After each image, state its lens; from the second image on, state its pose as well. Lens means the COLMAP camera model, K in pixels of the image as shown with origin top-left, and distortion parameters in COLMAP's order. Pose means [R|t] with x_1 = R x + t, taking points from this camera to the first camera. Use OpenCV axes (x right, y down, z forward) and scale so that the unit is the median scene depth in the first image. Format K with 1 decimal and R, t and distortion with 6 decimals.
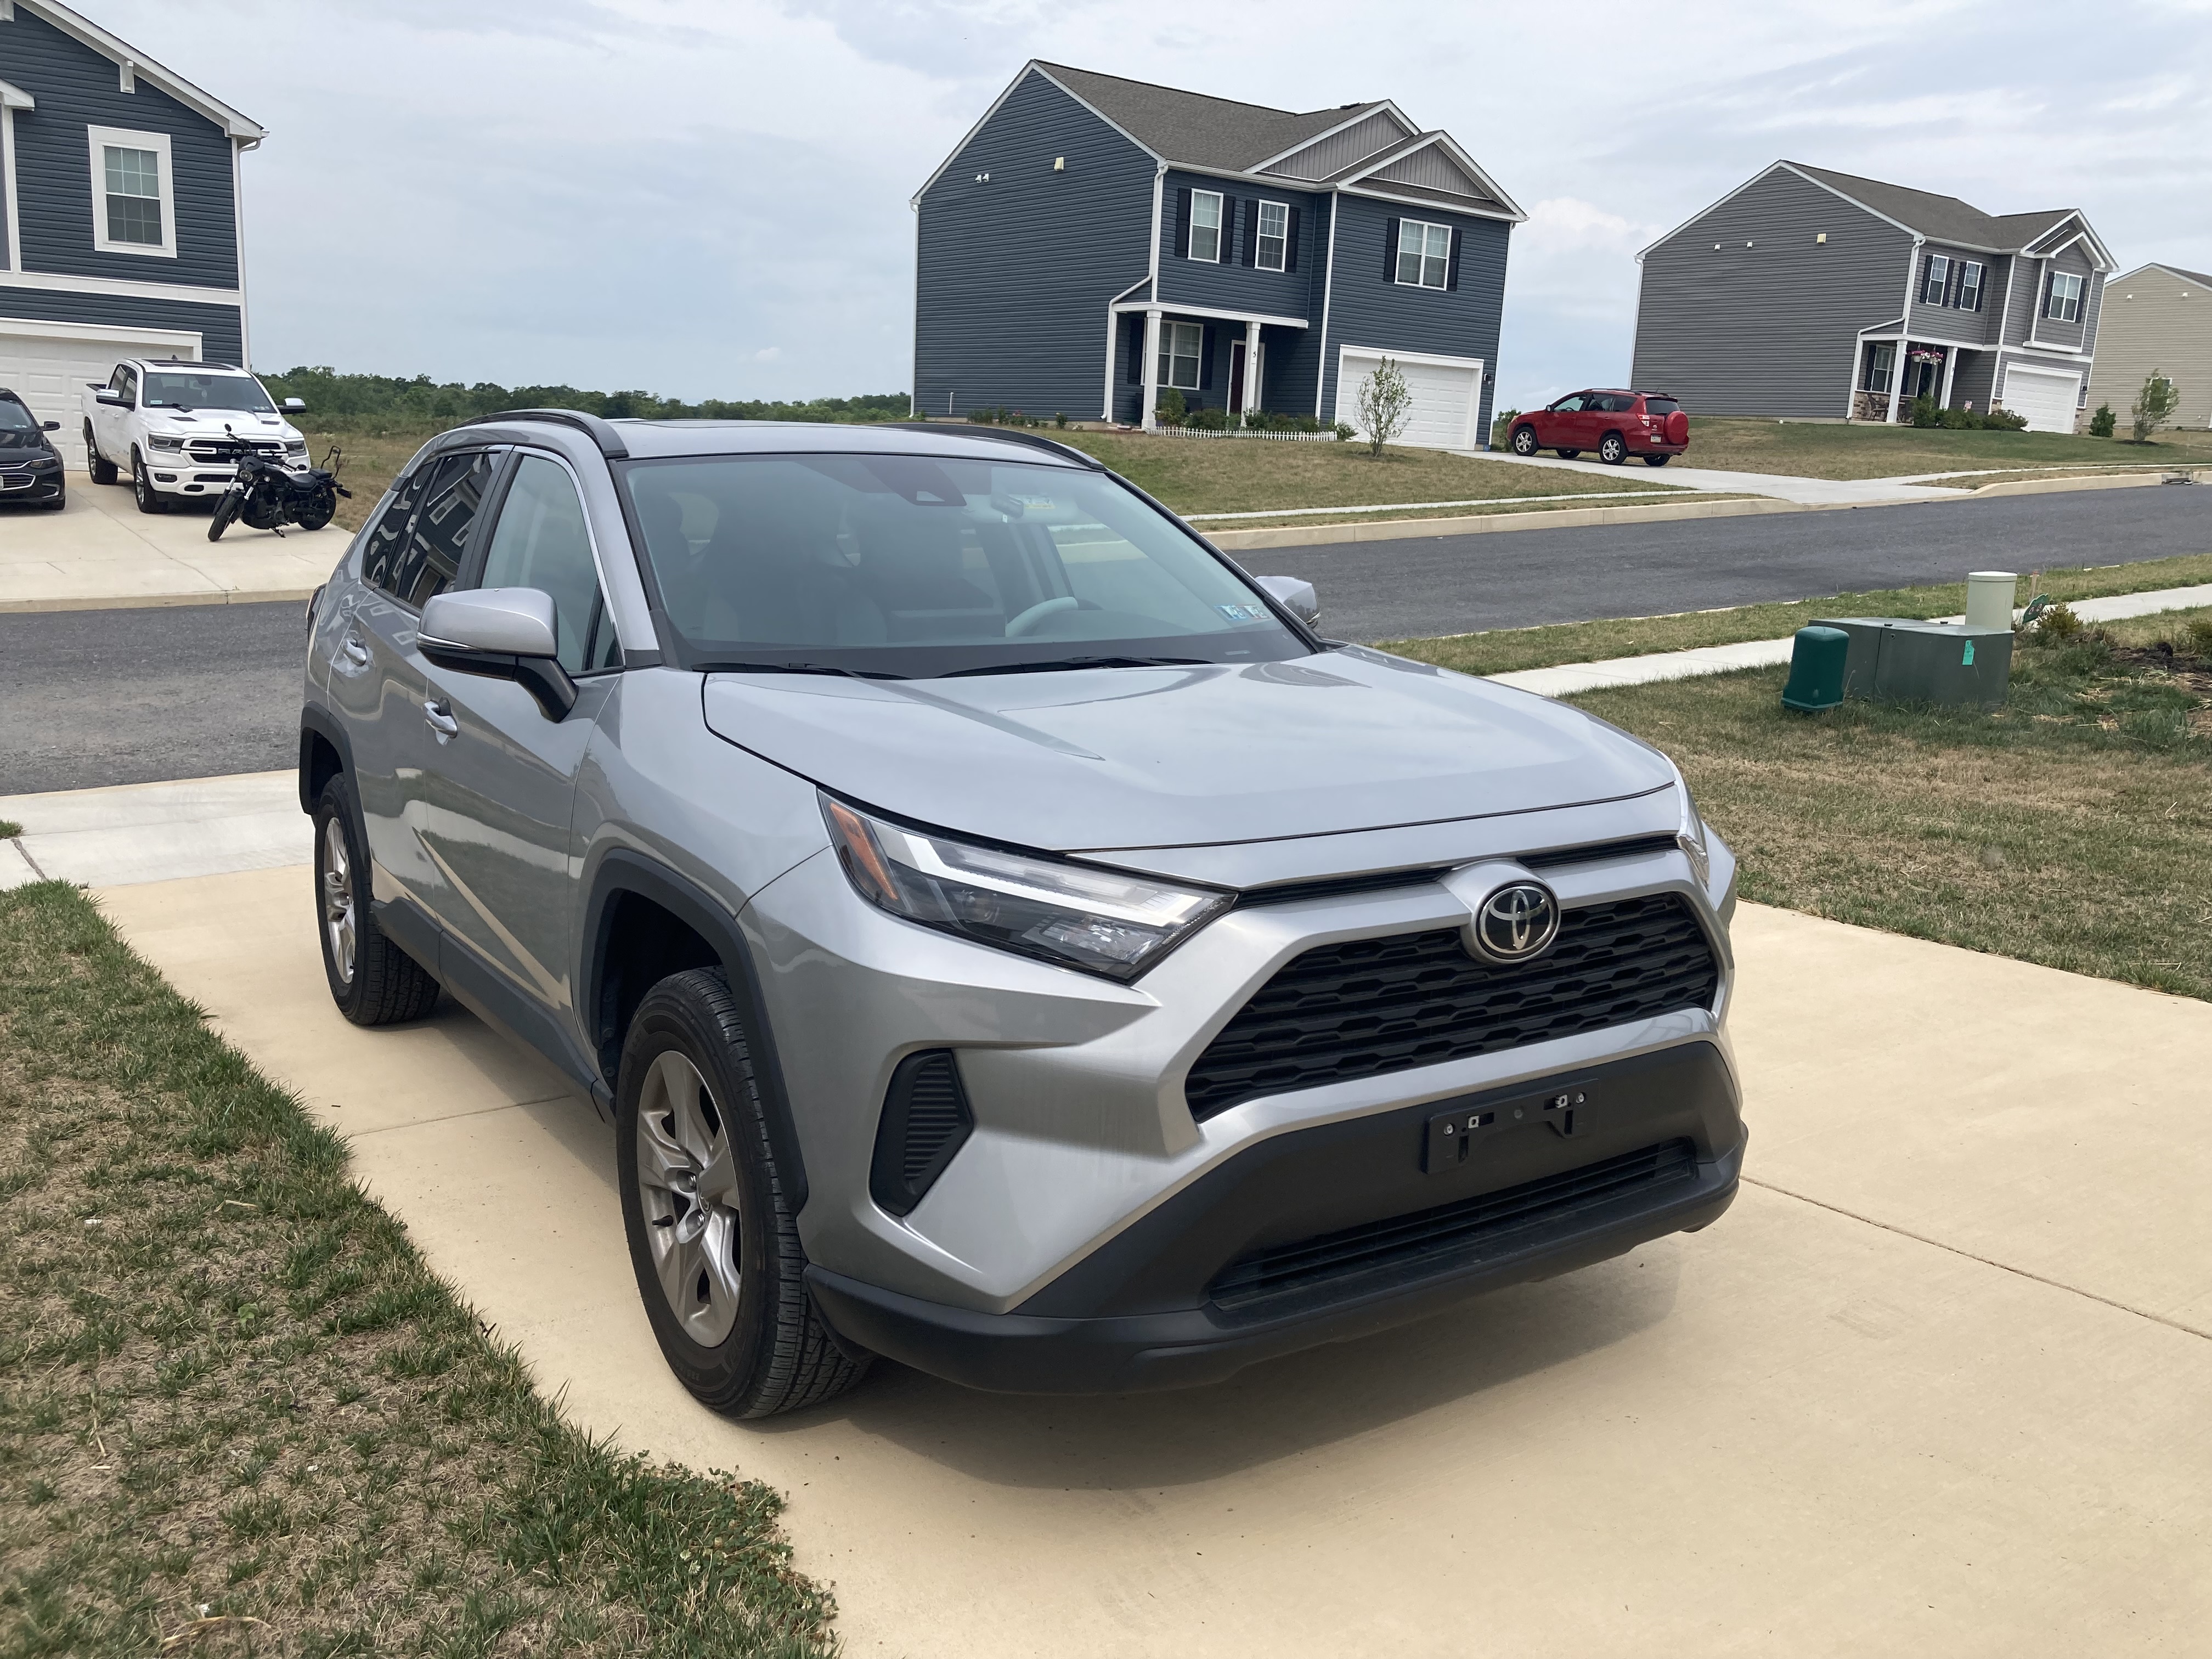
lens RADIAL K [[1839.0, 0, 1106.0], [0, 1839.0, 829.5], [0, 0, 1]] dist [0.012688, -0.005033]
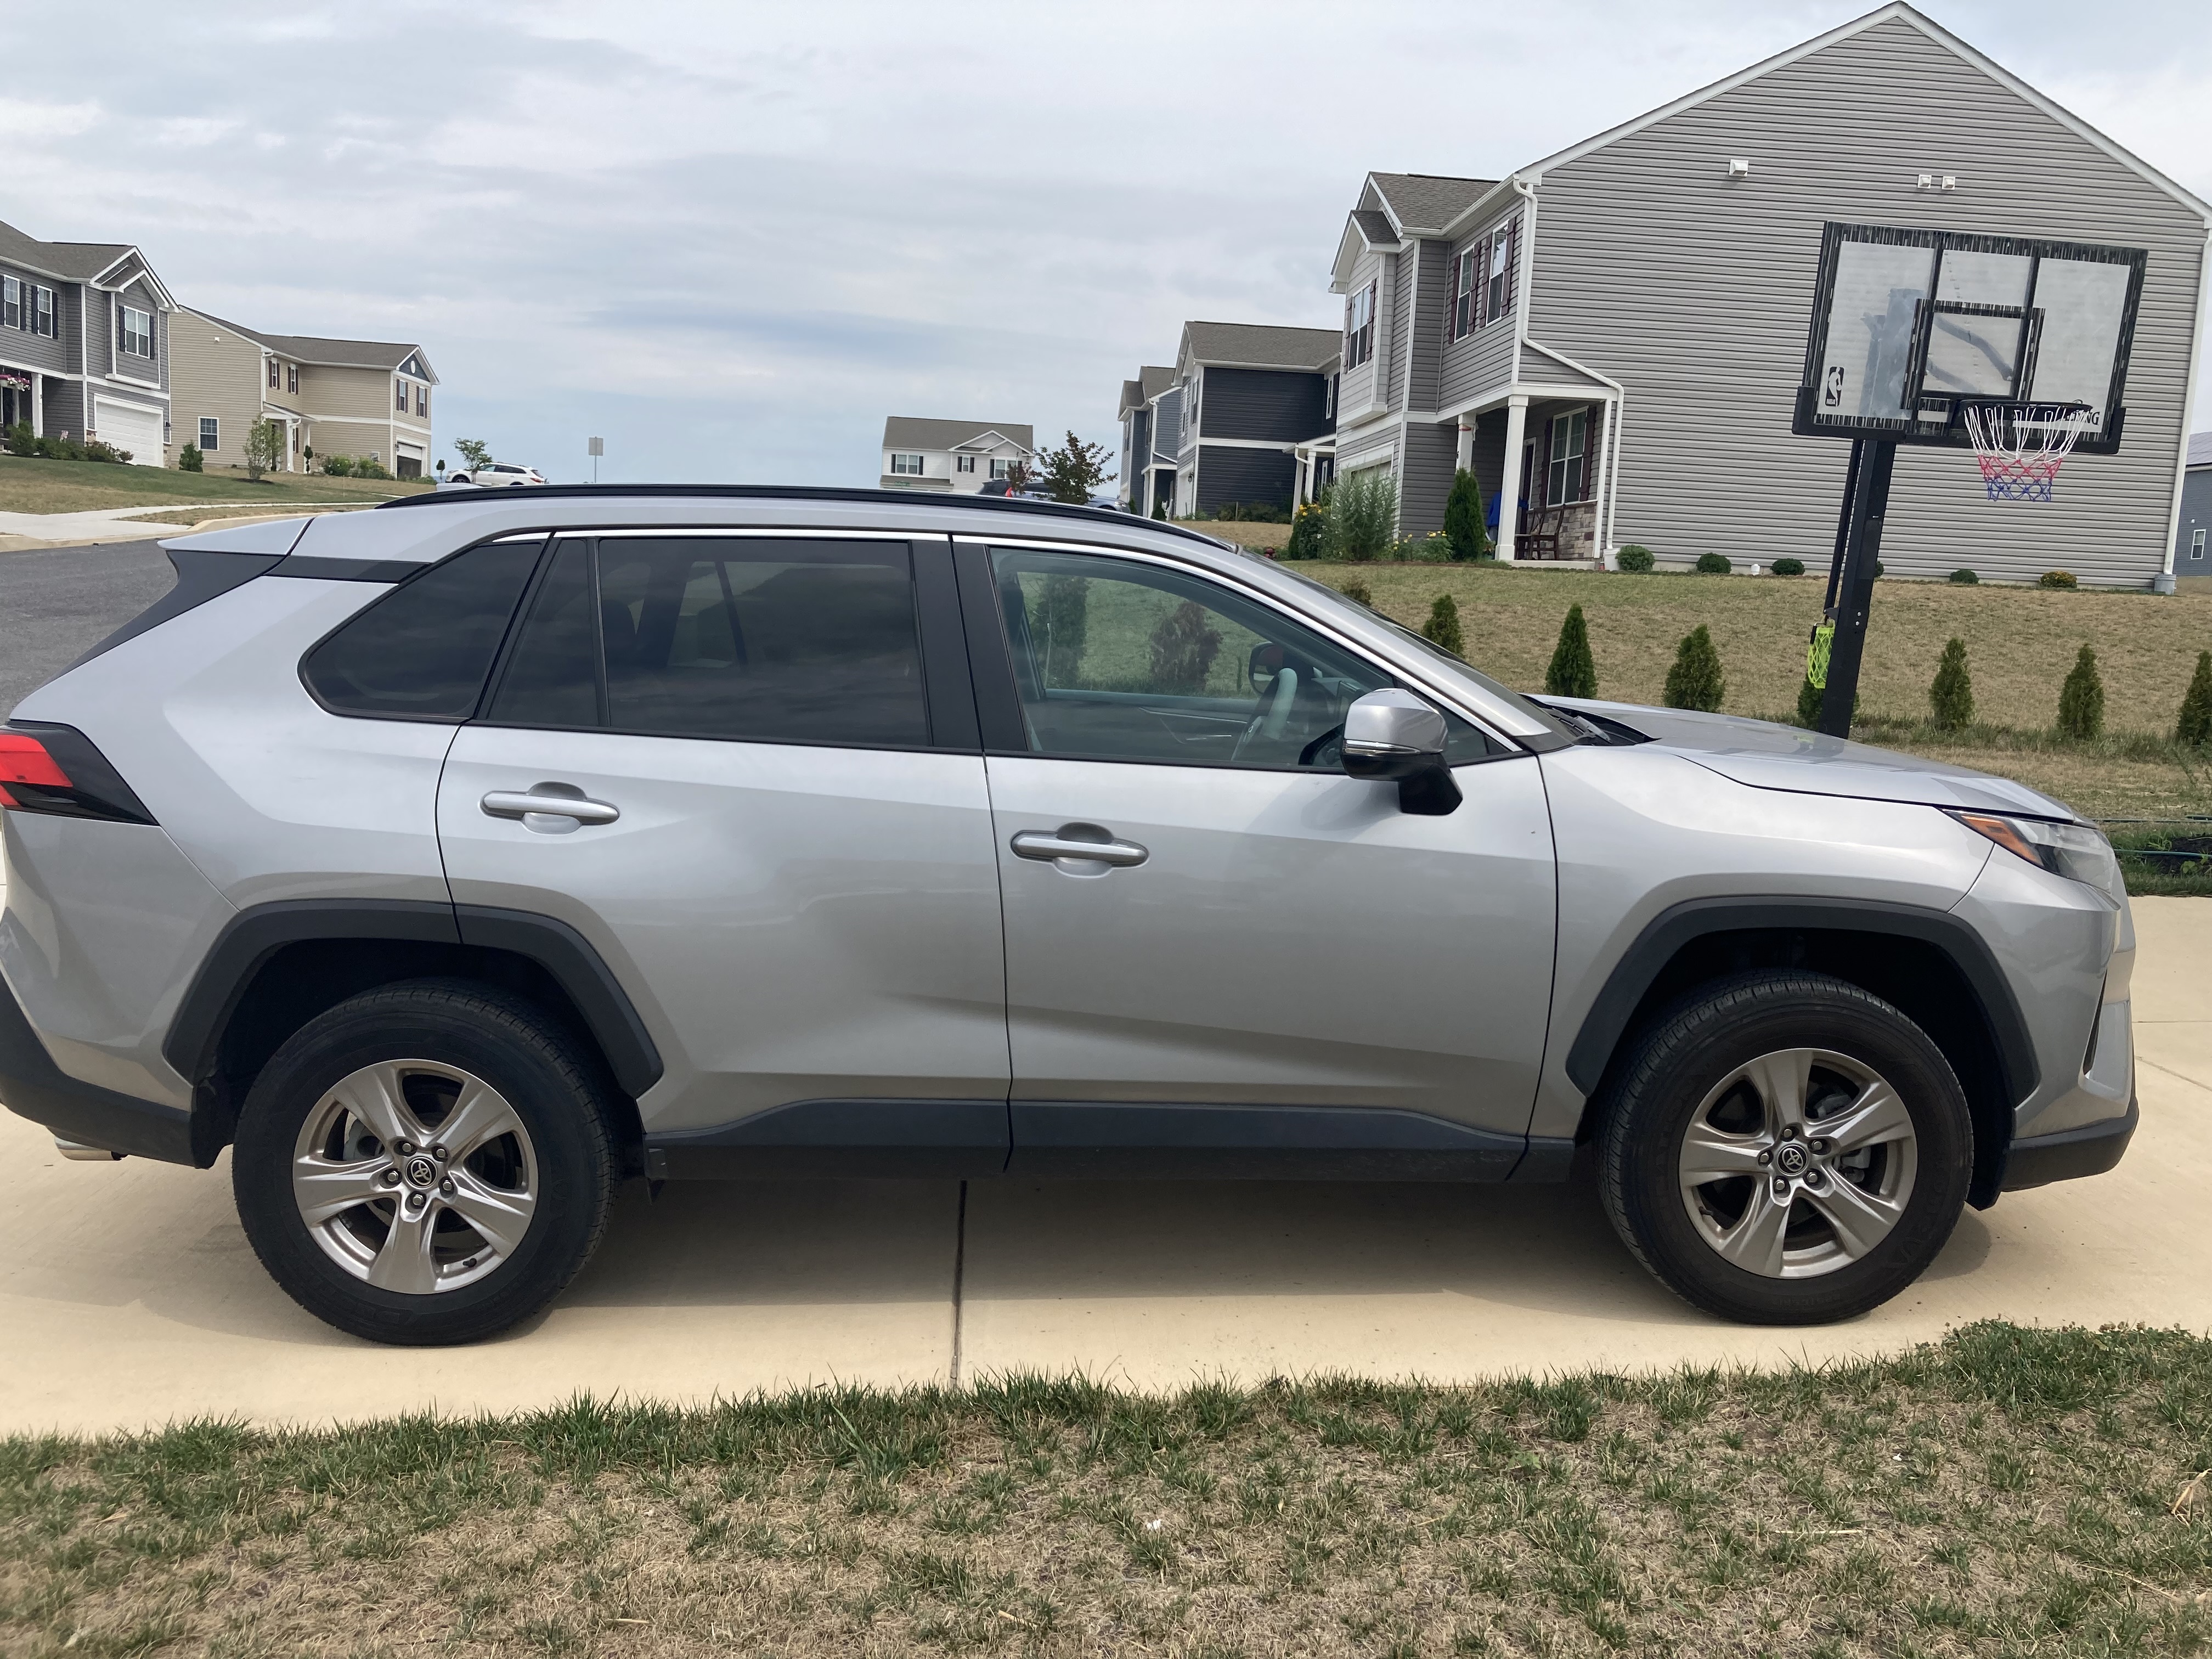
lens RADIAL K [[1839.0, 0, 1106.0], [0, 1839.0, 829.5], [0, 0, 1]] dist [0.012688, -0.005033]
pose [[0.521077, -0.129268, 0.843664, -0.090671], [0.141394, 0.987880, 0.064036, -0.010668], [-0.841716, 0.085921, 0.533039, 0.042792]]
